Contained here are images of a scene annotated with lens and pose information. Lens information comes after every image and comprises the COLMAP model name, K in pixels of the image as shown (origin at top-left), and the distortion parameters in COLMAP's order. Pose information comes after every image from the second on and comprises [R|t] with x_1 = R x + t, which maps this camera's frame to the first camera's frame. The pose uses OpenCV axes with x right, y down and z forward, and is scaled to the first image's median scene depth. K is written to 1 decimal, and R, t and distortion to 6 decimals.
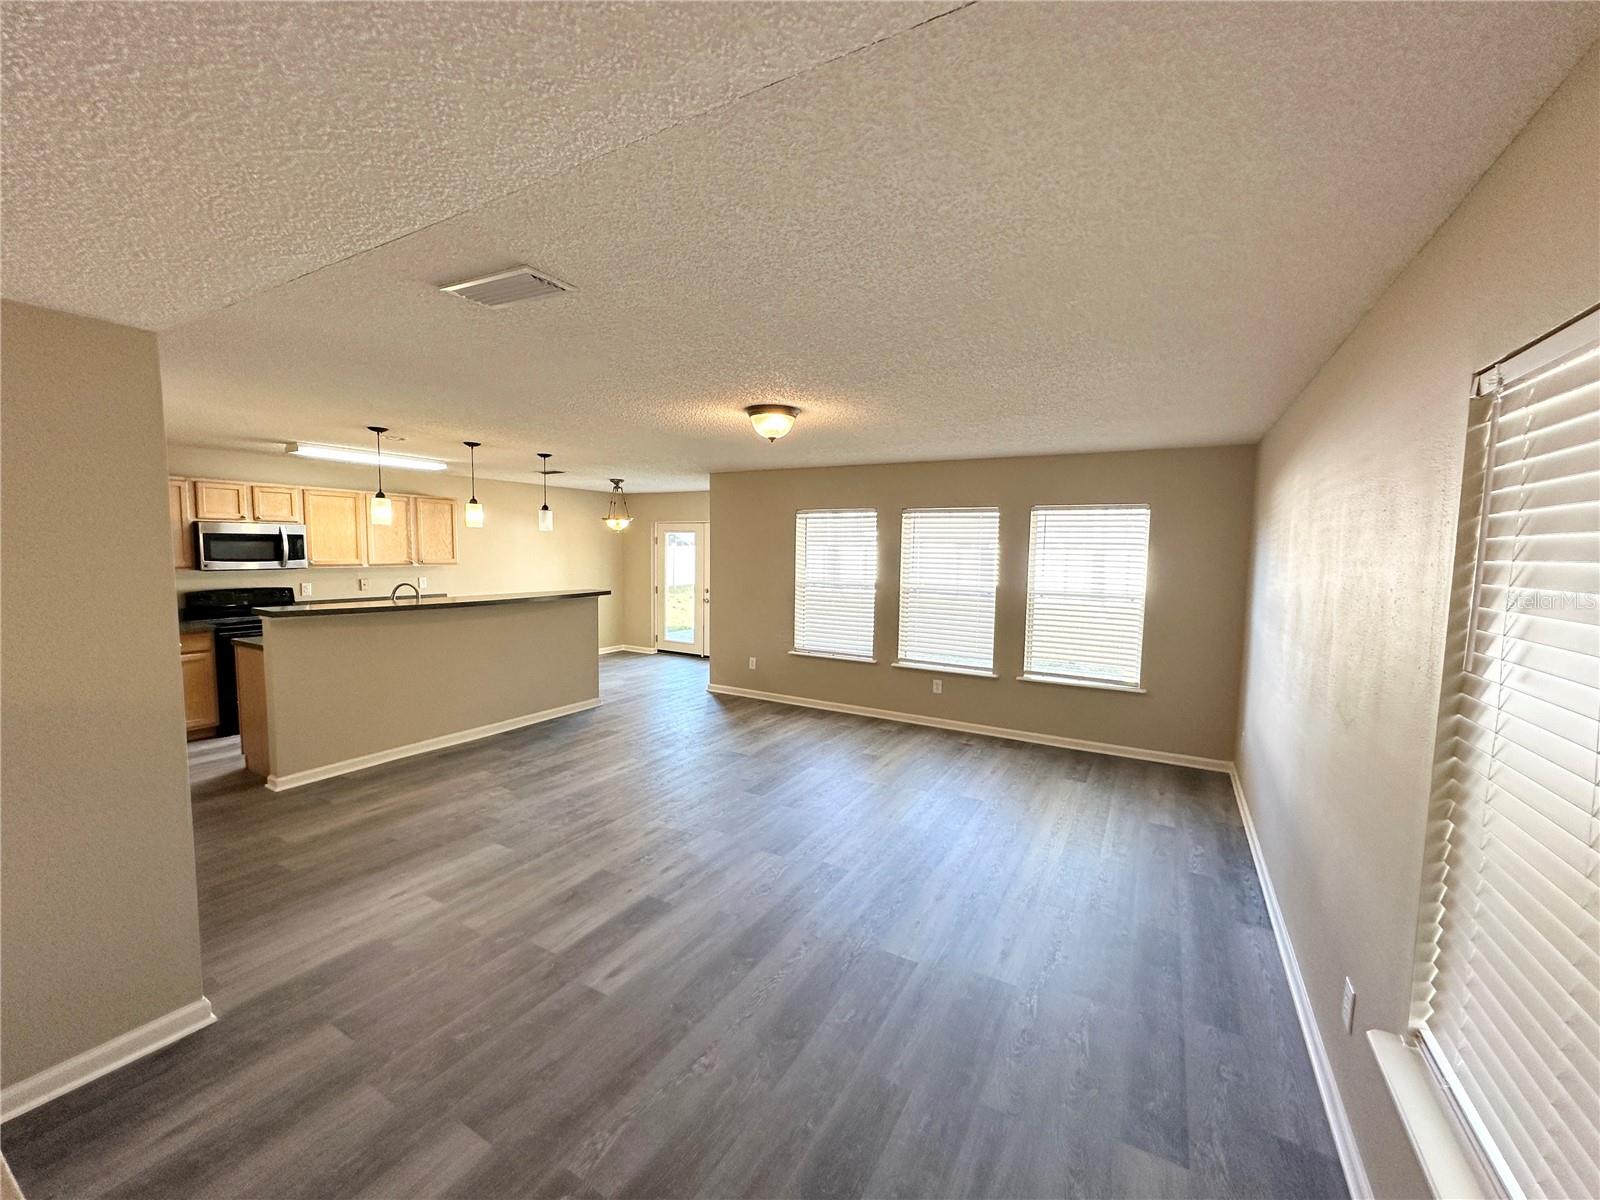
lens RADIAL K [[636.0, 0, 799.8], [0, 636.0, 600.8], [0, 0, 1]] dist [-0.001377, 0.000612]
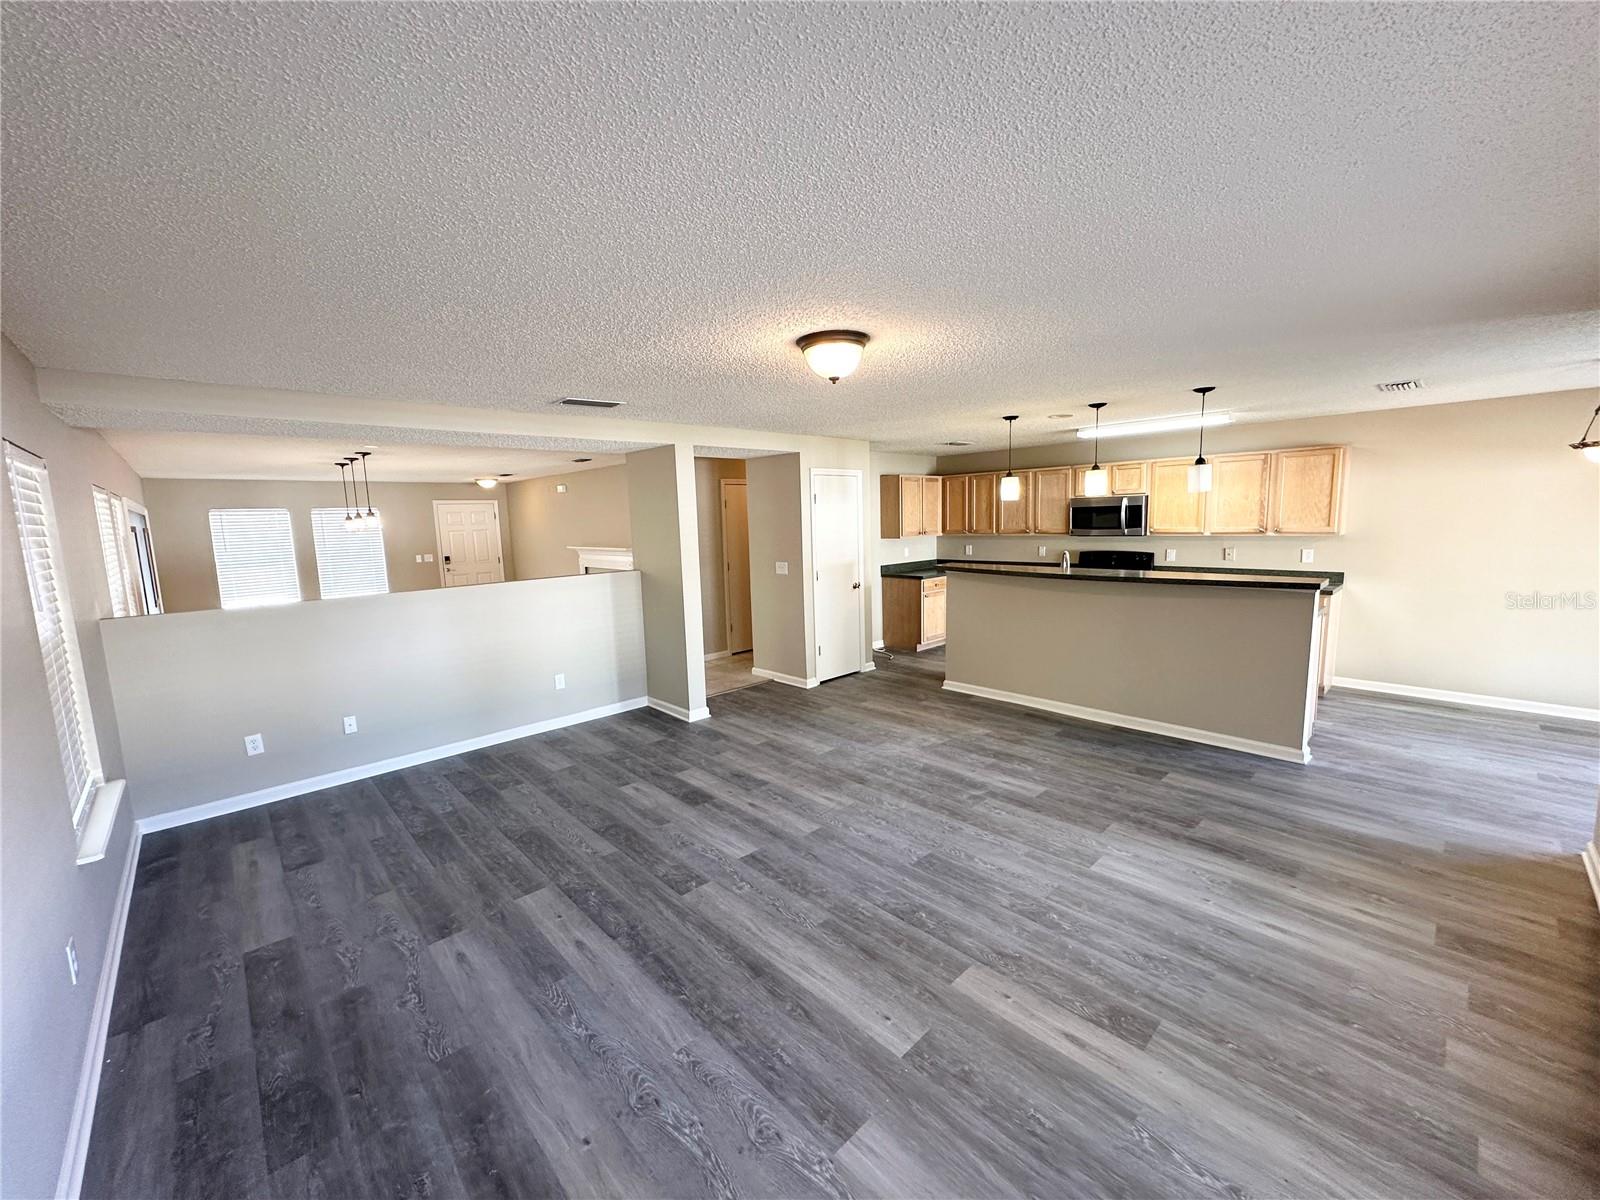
lens RADIAL K [[636.0, 0, 799.8], [0, 636.0, 600.8], [0, 0, 1]] dist [-0.001377, 0.000612]
pose [[-0.289625, 0.119376, -0.949667, 0.513963], [-0.055322, 0.988445, 0.141123, -0.071014], [0.955540, 0.093410, -0.279674, 0.857096]]
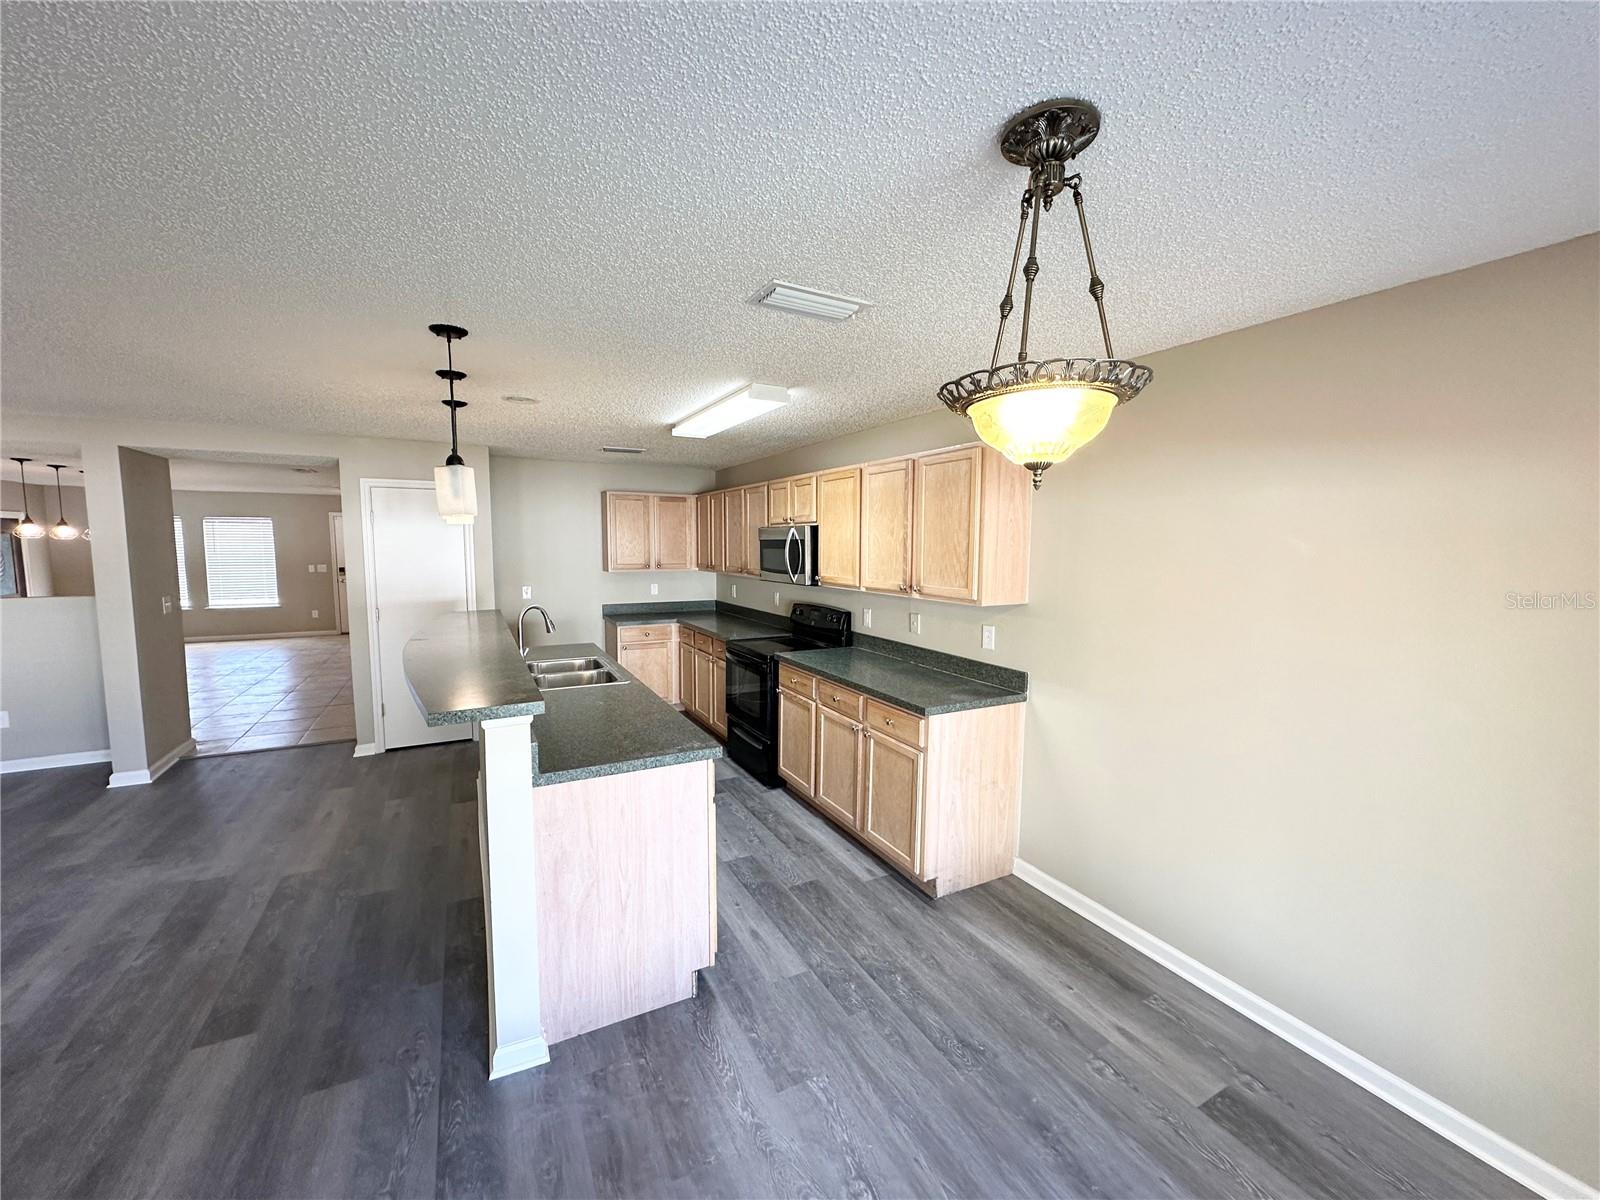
lens RADIAL K [[640.6, 0, 798.7], [0, 640.6, 595.9], [0, 0, 1]] dist [0.000377, 0.000300]
pose [[-0.536336, 0.052380, -0.842377, -0.179848], [-0.085290, 0.989599, 0.115838, -0.140391], [0.839684, 0.133975, -0.526290, 1.569598]]
